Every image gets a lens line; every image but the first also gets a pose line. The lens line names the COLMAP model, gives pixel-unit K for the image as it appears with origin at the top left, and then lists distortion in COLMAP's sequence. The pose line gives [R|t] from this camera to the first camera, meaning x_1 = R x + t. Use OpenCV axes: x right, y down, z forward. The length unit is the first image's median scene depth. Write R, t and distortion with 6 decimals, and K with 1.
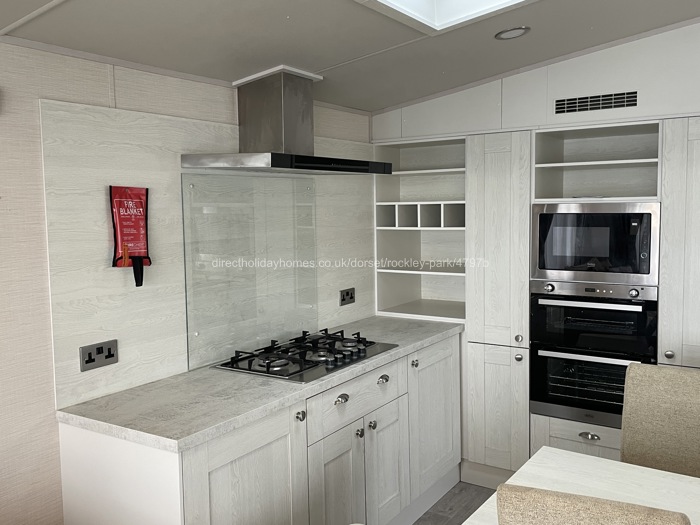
lens RADIAL K [[633.1, 0, 350.0], [0, 633.1, 262.5], [0, 0, 1]] dist [-0.003571, -0.000987]
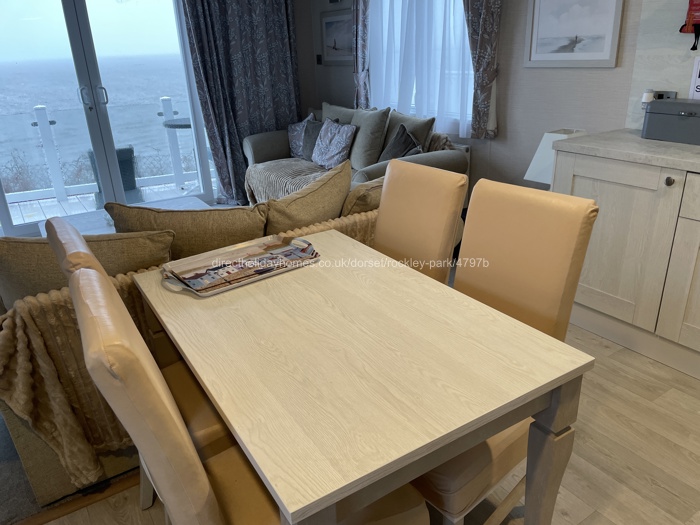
lens RADIAL K [[533.4, 0, 350.0], [0, 533.4, 262.5], [0, 0, 1]] dist [0.084667, -0.092827]
pose [[-0.376640, 0.369537, -0.849461, 0.964801], [-0.052059, 0.907096, 0.417692, 0.004937], [0.924896, 0.201542, -0.322411, 0.793016]]
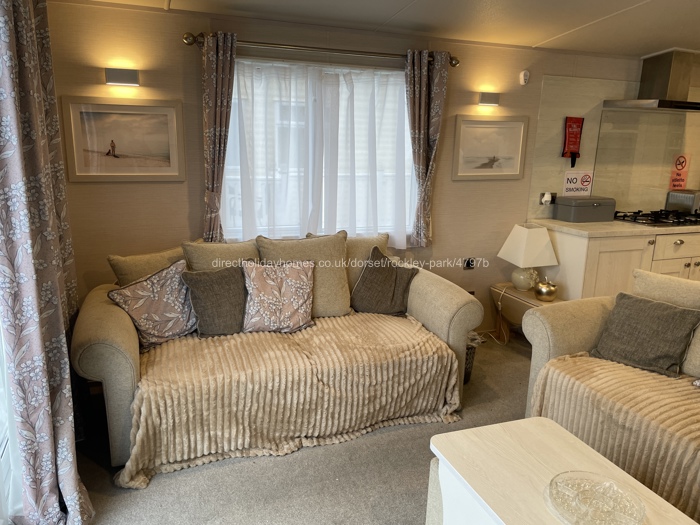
lens RADIAL K [[533.4, 0, 350.0], [0, 533.4, 262.5], [0, 0, 1]] dist [0.084667, -0.092827]
pose [[0.821553, 0.164154, -0.545989, 0.076226], [-0.091806, 0.983246, 0.157476, 0.125936], [0.562692, -0.079250, 0.822859, -0.834412]]
